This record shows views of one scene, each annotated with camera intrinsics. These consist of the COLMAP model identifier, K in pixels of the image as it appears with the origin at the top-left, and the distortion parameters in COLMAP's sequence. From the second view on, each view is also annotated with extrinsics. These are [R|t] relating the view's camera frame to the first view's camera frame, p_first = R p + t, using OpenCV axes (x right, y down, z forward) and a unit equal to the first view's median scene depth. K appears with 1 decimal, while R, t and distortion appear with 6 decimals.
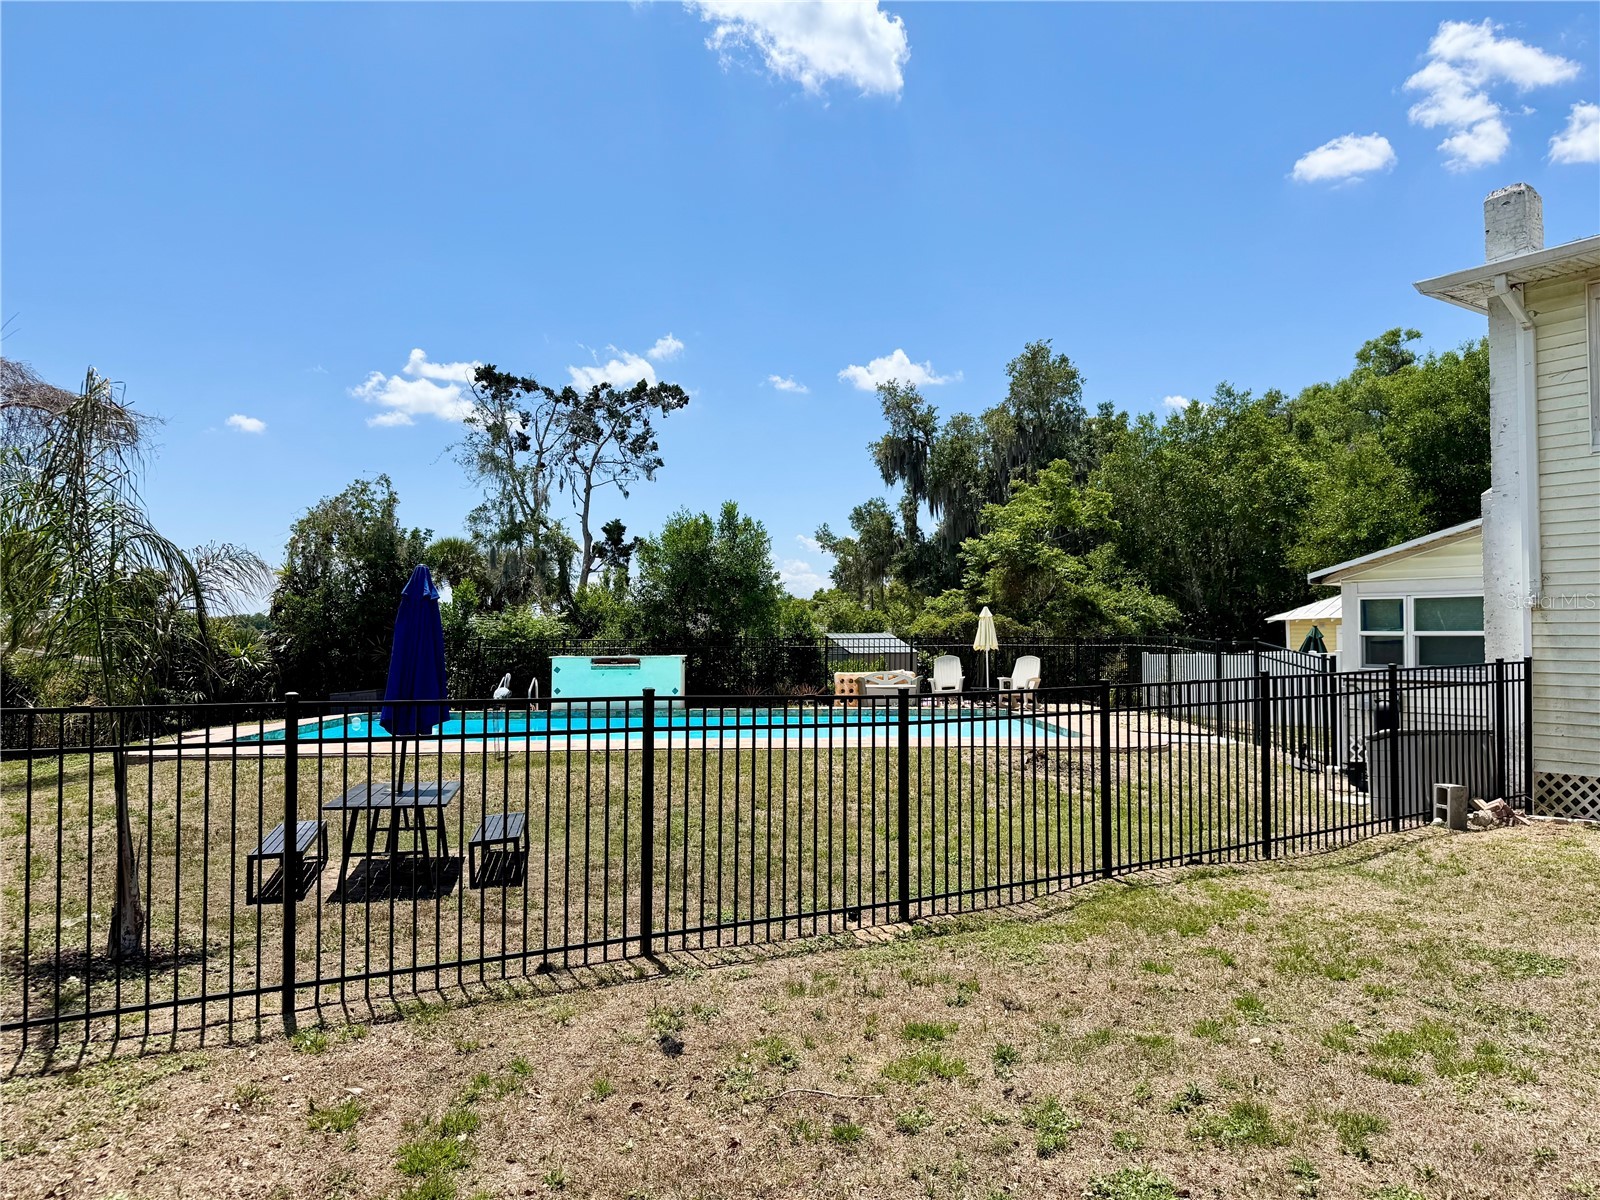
lens RADIAL K [[1096.2, 0, 800.0], [0, 1096.2, 600.0], [0, 0, 1]] dist [0.159660, -0.281053]
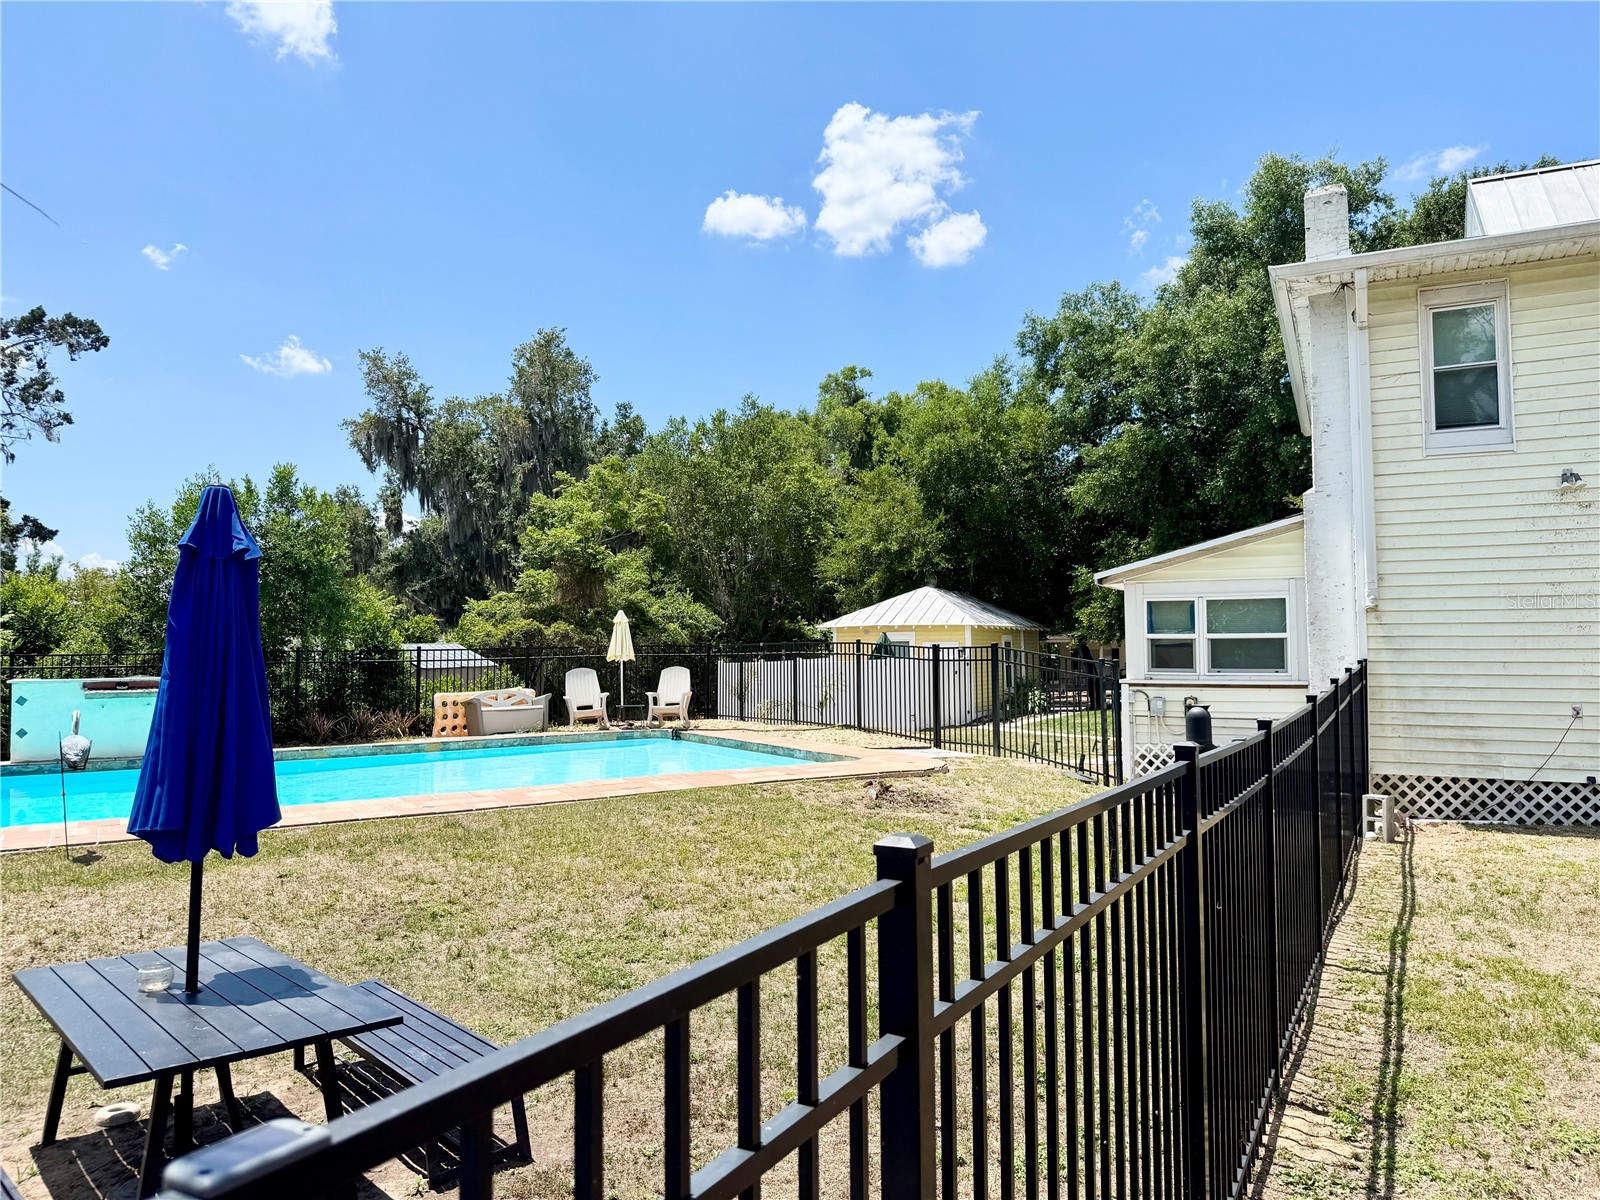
lens RADIAL K [[1107.6, 0, 800.0], [0, 1107.6, 600.0], [0, 0, 1]] dist [0.062494, -0.108775]
pose [[0.866042, 0.013194, 0.499796, -0.082562], [-0.007998, 0.999889, -0.012536, 0.004633], [-0.499906, 0.006859, 0.866052, 0.112522]]
